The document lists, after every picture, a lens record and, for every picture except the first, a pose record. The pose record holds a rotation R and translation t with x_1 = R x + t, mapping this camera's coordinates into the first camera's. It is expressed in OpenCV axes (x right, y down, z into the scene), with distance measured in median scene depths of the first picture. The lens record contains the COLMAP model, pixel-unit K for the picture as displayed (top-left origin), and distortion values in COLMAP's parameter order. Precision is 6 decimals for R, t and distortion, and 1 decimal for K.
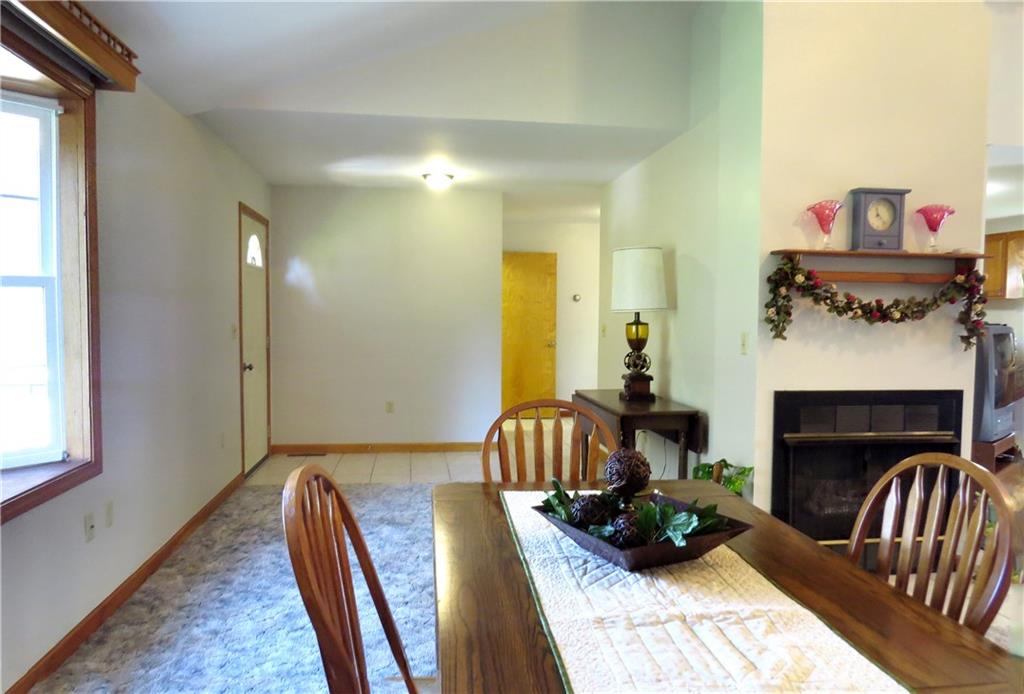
lens RADIAL K [[717.7, 0, 512.0], [0, 717.7, 347.0], [0, 0, 1]] dist [-0.021840, 0.002741]
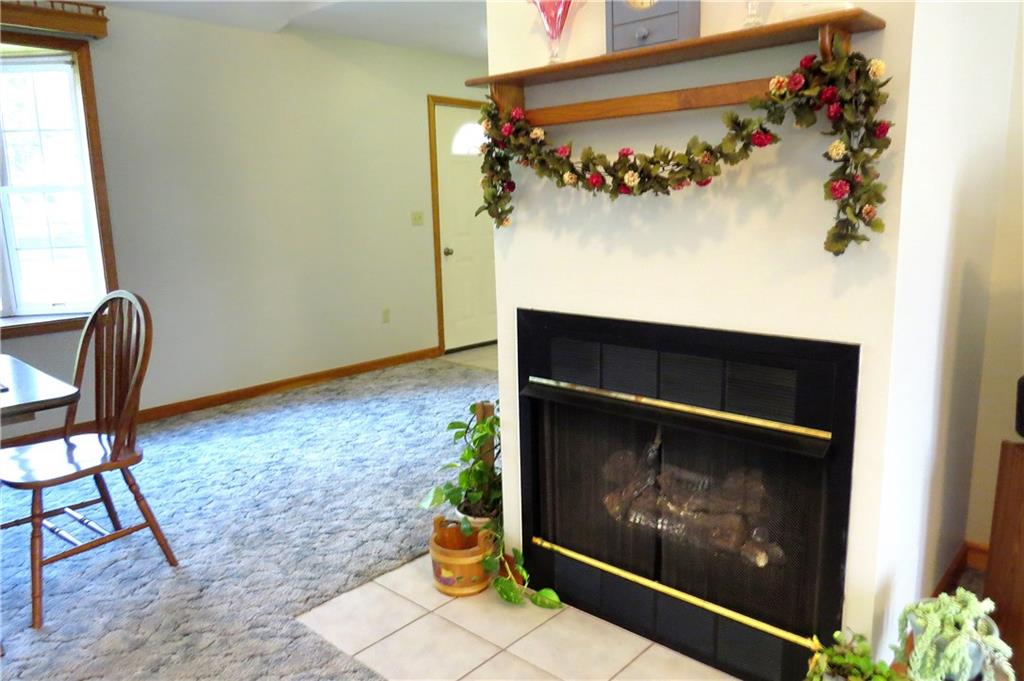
lens RADIAL K [[731.6, 0, 512.0], [0, 731.6, 340.5], [0, 0, 1]] dist [-0.026326, 0.008603]
pose [[0.644626, 0.118516, -0.755256, 0.857941], [-0.008553, 0.988967, 0.147891, -0.006796], [0.764450, -0.088874, 0.638527, 0.568988]]
